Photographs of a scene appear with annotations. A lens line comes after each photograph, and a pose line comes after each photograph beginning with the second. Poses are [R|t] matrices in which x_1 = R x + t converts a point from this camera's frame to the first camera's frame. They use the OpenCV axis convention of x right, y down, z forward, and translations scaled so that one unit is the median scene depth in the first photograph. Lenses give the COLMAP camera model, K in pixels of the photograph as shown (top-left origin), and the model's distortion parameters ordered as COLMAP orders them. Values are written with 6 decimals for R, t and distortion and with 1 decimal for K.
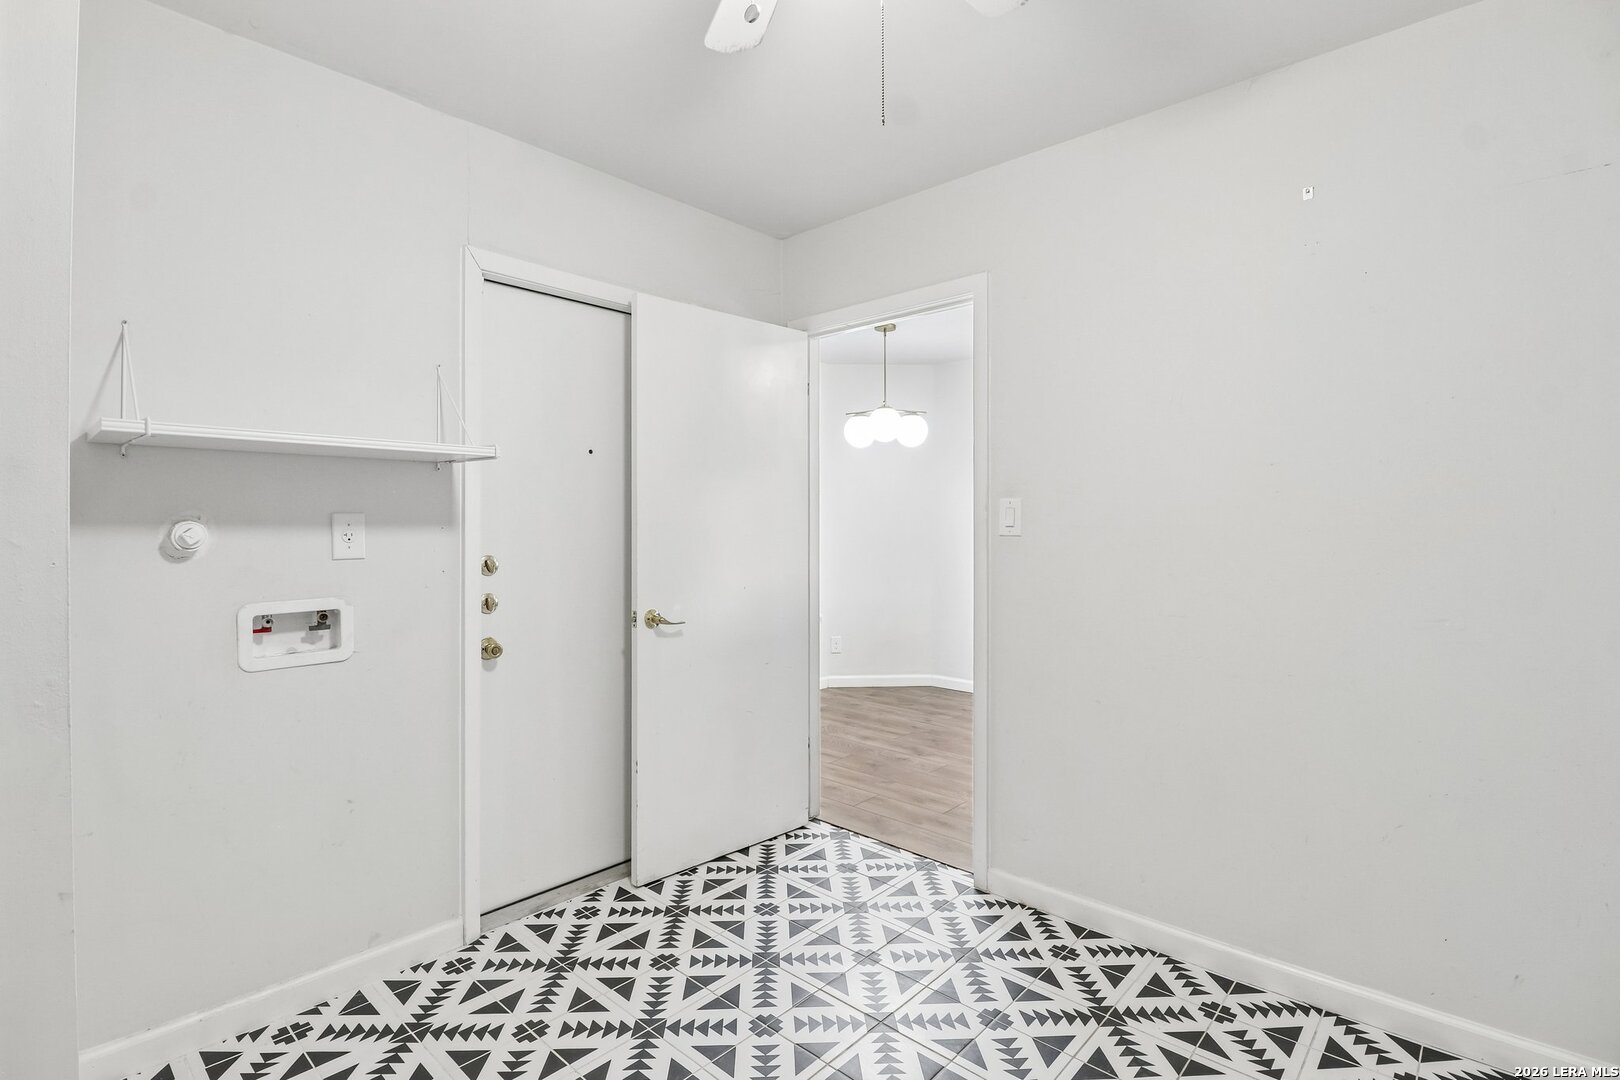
lens RADIAL K [[762.2, 0, 801.0], [0, 762.2, 516.6], [0, 0, 1]] dist [-0.019619, -0.000961]
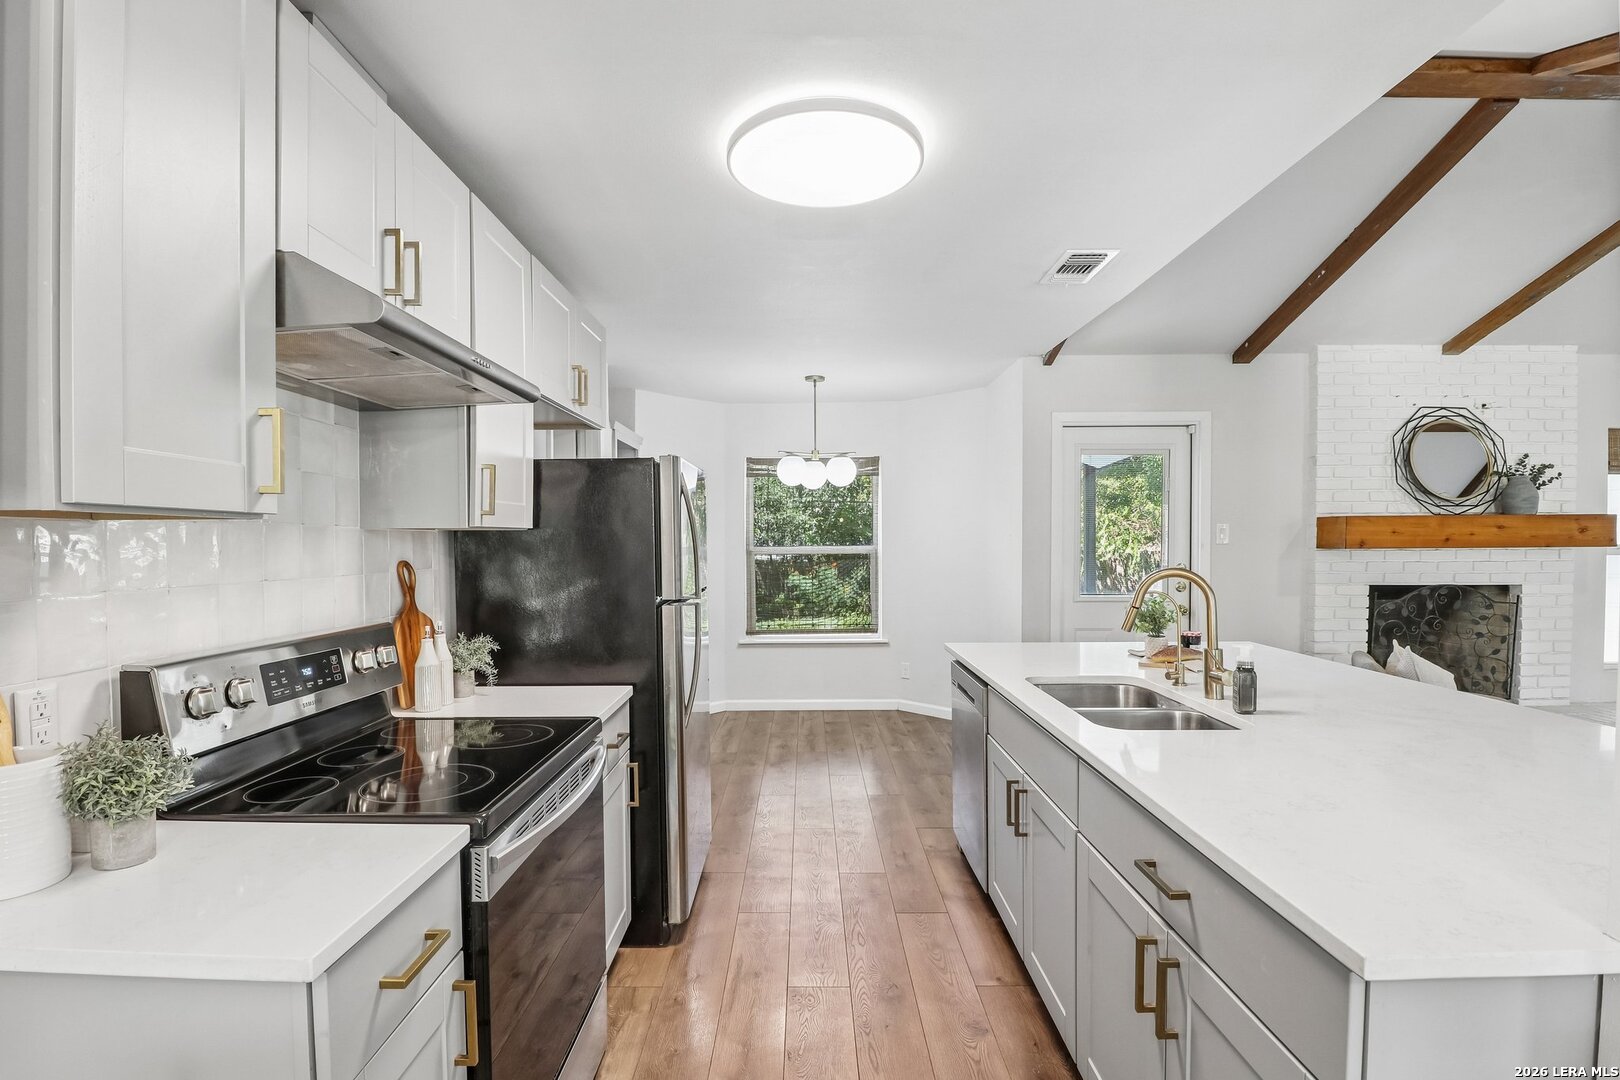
lens RADIAL K [[754.7, 0, 784.5], [0, 754.7, 566.7], [0, 0, 1]] dist [-0.018318, -0.000443]
pose [[0.668526, 0.024662, -0.743279, 1.208706], [0.012790, 0.998921, 0.044649, -0.040271], [0.743579, -0.039356, 0.667489, 0.330064]]
